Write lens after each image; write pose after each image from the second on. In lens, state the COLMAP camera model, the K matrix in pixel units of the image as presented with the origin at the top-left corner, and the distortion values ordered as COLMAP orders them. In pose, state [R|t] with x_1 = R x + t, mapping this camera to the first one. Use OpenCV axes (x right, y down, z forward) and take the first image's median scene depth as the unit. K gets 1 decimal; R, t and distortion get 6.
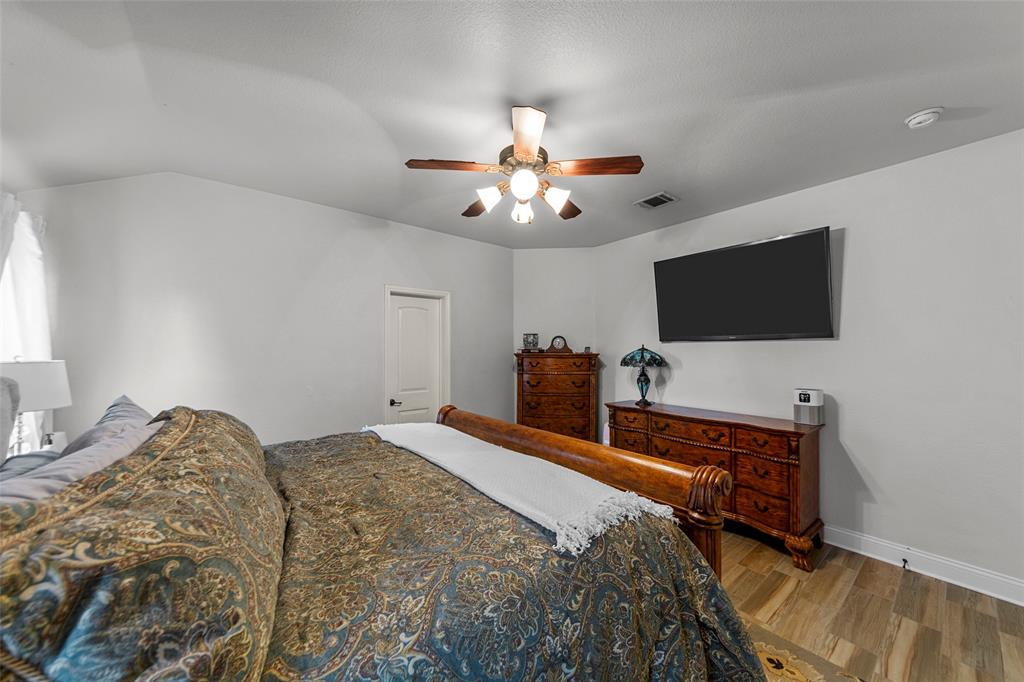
lens RADIAL K [[365.4, 0, 515.1], [0, 365.4, 342.3], [0, 0, 1]] dist [0.000877, -0.000140]
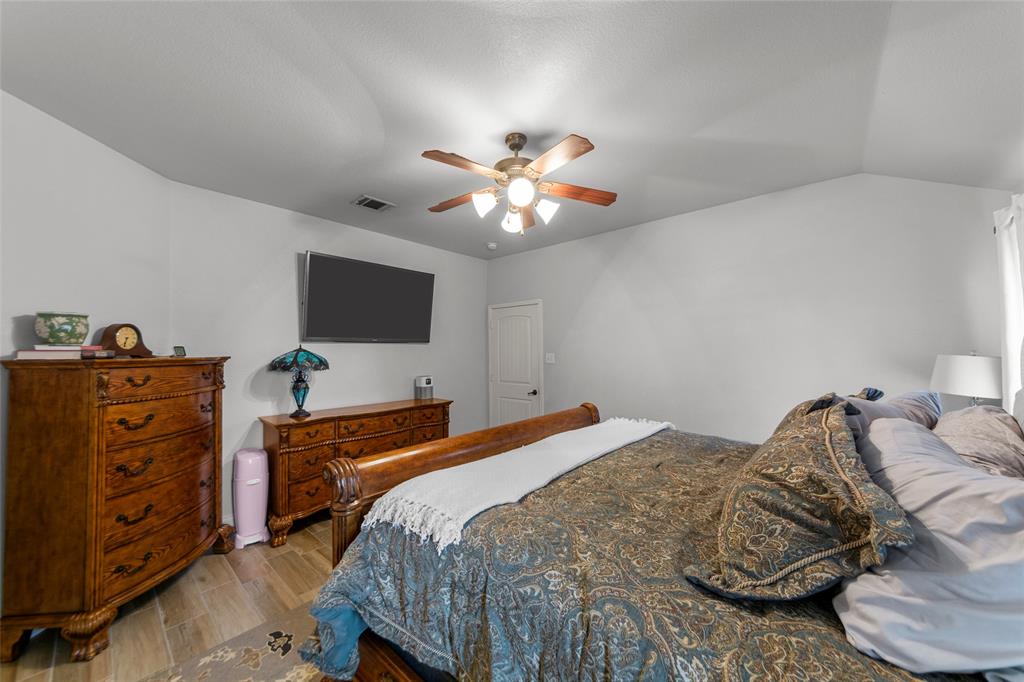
lens RADIAL K [[365.4, 0, 515.2], [0, 365.4, 345.8], [0, 0, 1]] dist [0.000877, -0.000140]
pose [[-0.185620, 0.011181, 0.982558, -0.578155], [-0.018710, 0.999714, -0.014911, 0.012552], [-0.982443, -0.021152, -0.185358, 0.680169]]
